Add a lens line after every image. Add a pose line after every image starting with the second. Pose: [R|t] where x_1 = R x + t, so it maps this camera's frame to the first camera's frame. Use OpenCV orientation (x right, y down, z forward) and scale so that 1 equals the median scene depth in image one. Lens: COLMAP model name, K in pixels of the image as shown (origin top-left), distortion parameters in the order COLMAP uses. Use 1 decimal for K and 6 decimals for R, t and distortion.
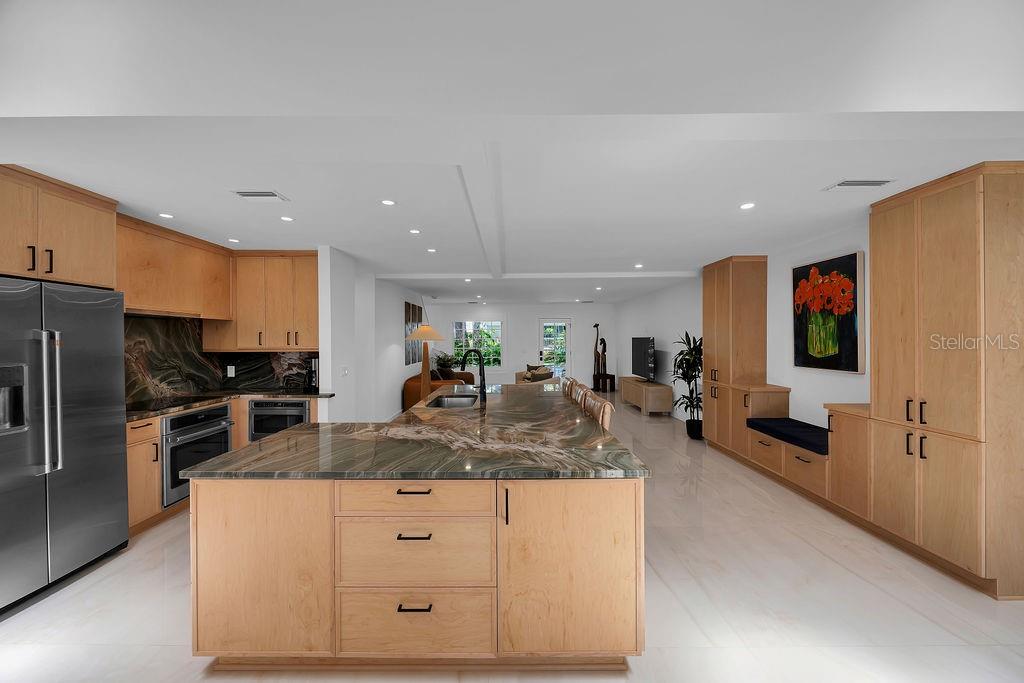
lens RADIAL K [[393.4, 0, 510.5], [0, 393.4, 341.5], [0, 0, 1]] dist [-0.003376, -0.002059]
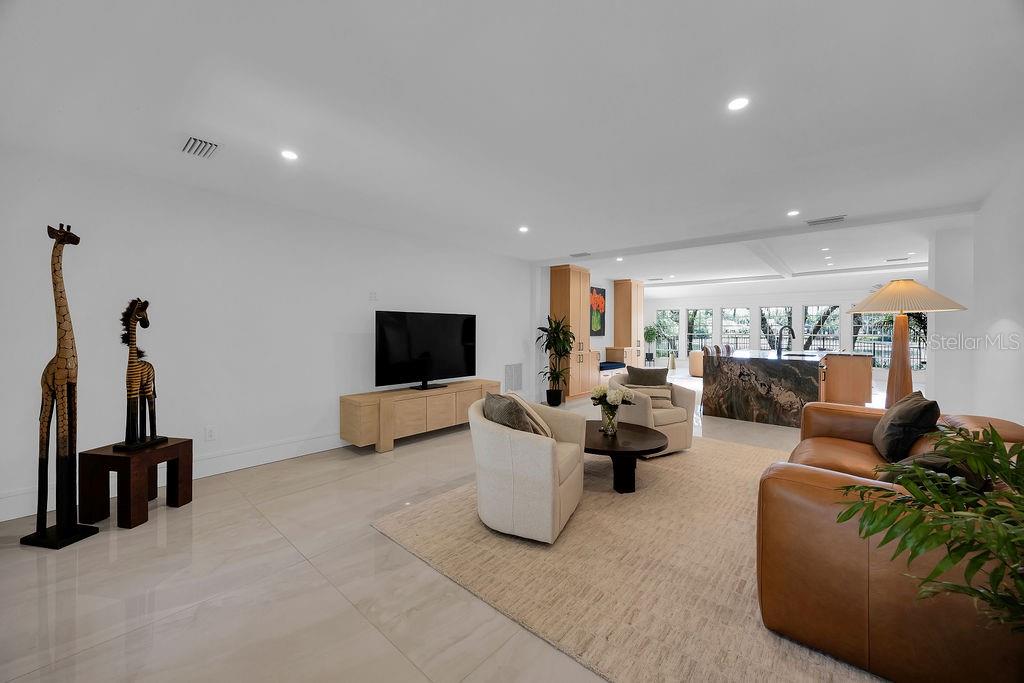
lens RADIAL K [[383.9, 0, 513.1], [0, 383.9, 333.1], [0, 0, 1]] dist [0.007487, 0.000155]
pose [[-0.750773, -0.004028, 0.660549, -0.259851], [0.003003, 0.999950, 0.009510, 0.027923], [-0.660554, 0.009123, -0.750723, 2.718994]]
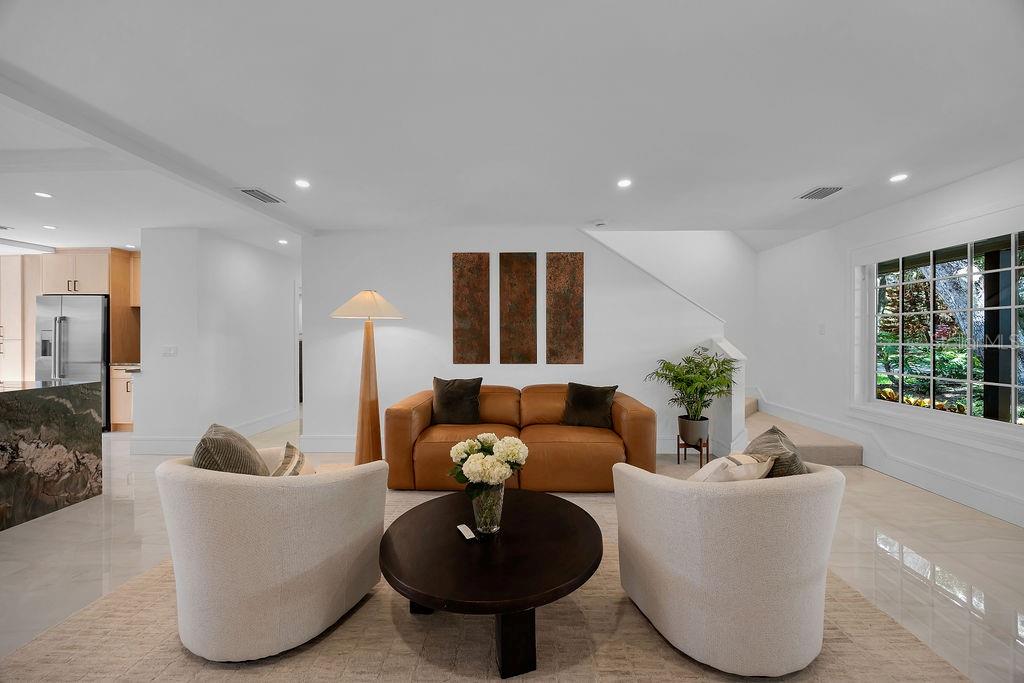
lens RADIAL K [[393.4, 0, 513.0], [0, 393.4, 338.4], [0, 0, 1]] dist [-0.003376, -0.002059]
pose [[-0.013342, 0.008557, -0.999874, 0.597561], [-0.007324, 0.999936, 0.008655, 0.032870], [0.999884, 0.007439, -0.013279, 1.968518]]
